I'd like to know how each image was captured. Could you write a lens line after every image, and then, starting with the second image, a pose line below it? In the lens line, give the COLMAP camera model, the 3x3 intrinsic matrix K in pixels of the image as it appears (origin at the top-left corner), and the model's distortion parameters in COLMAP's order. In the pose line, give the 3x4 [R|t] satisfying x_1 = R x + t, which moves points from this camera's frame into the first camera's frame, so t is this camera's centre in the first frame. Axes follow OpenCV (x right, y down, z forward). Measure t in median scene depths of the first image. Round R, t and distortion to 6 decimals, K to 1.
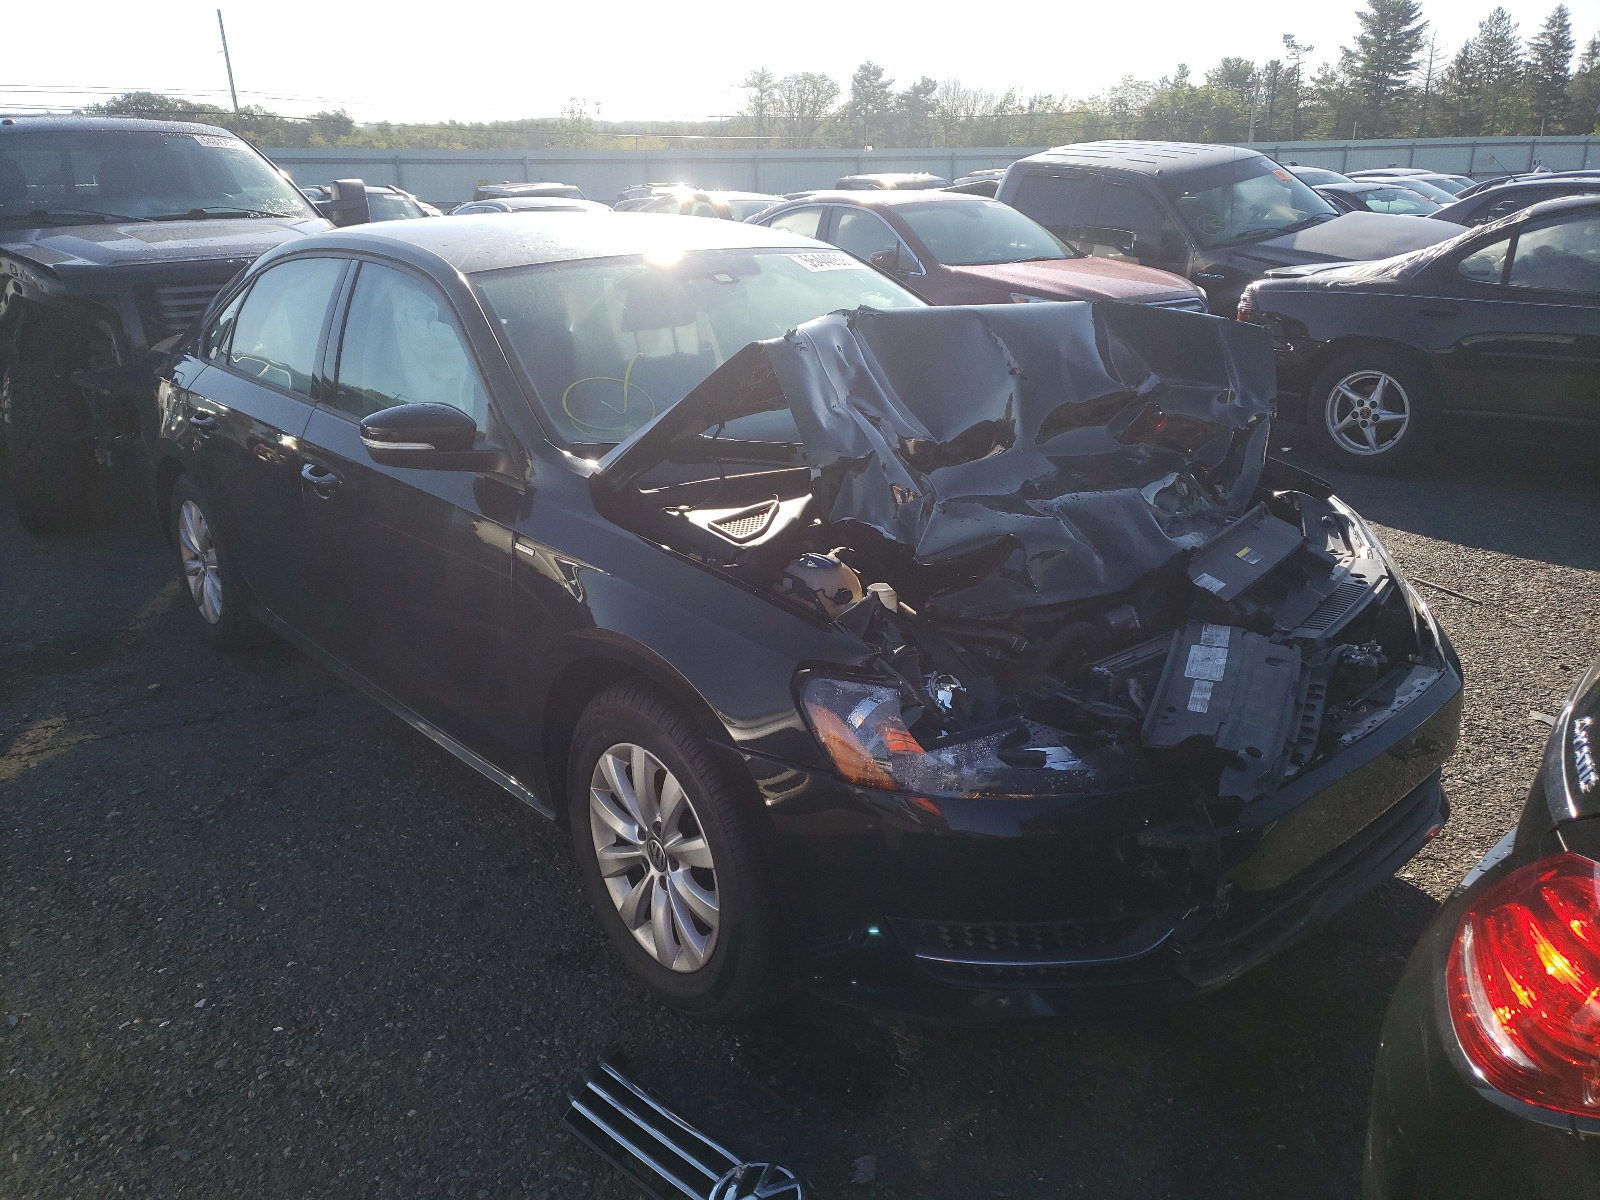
lens RADIAL K [[1197.9, 0, 800.0], [0, 1197.9, 600.0], [0, 0, 1]] dist [0.008753, 0.006535]
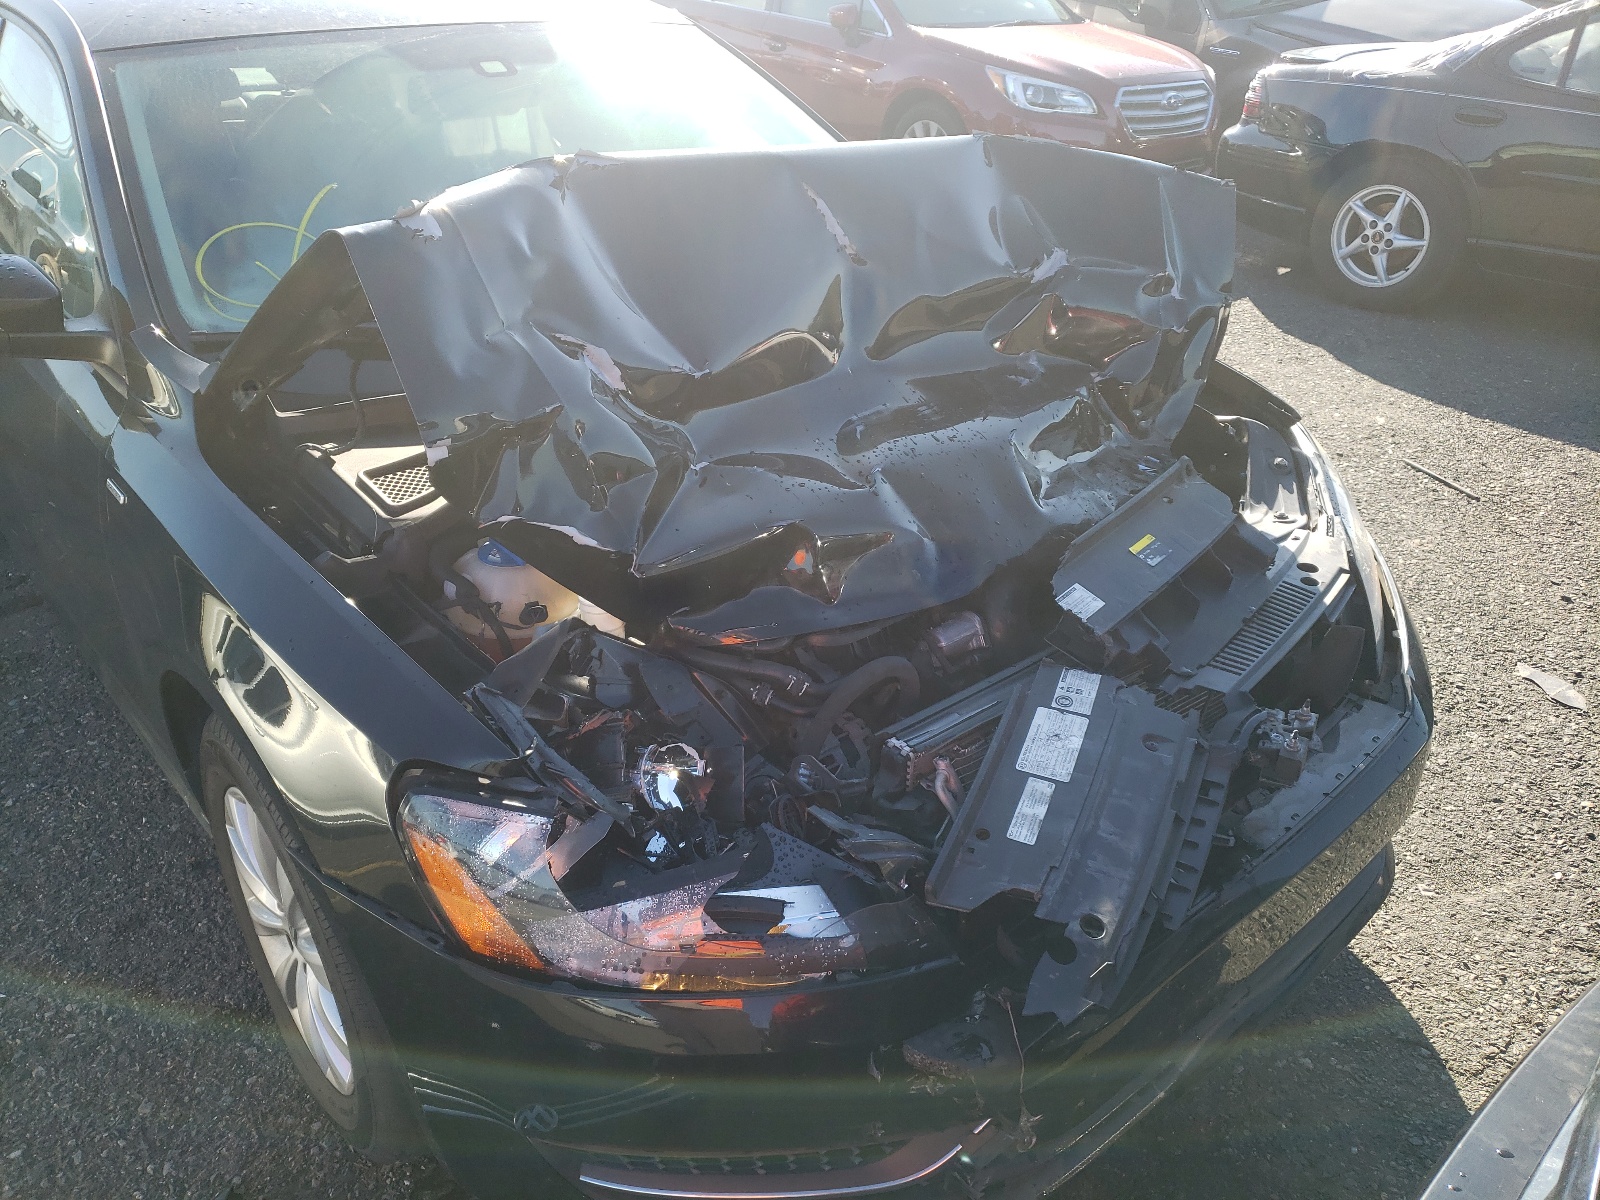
lens RADIAL K [[1204.5, 0, 800.0], [0, 1204.5, 600.0], [0, 0, 1]] dist [0.045498, -0.046957]
pose [[0.999247, 0.035433, 0.015830, 0.147527], [-0.037719, 0.982701, 0.181318, -0.116432], [-0.009132, -0.181778, 0.983297, 0.280561]]
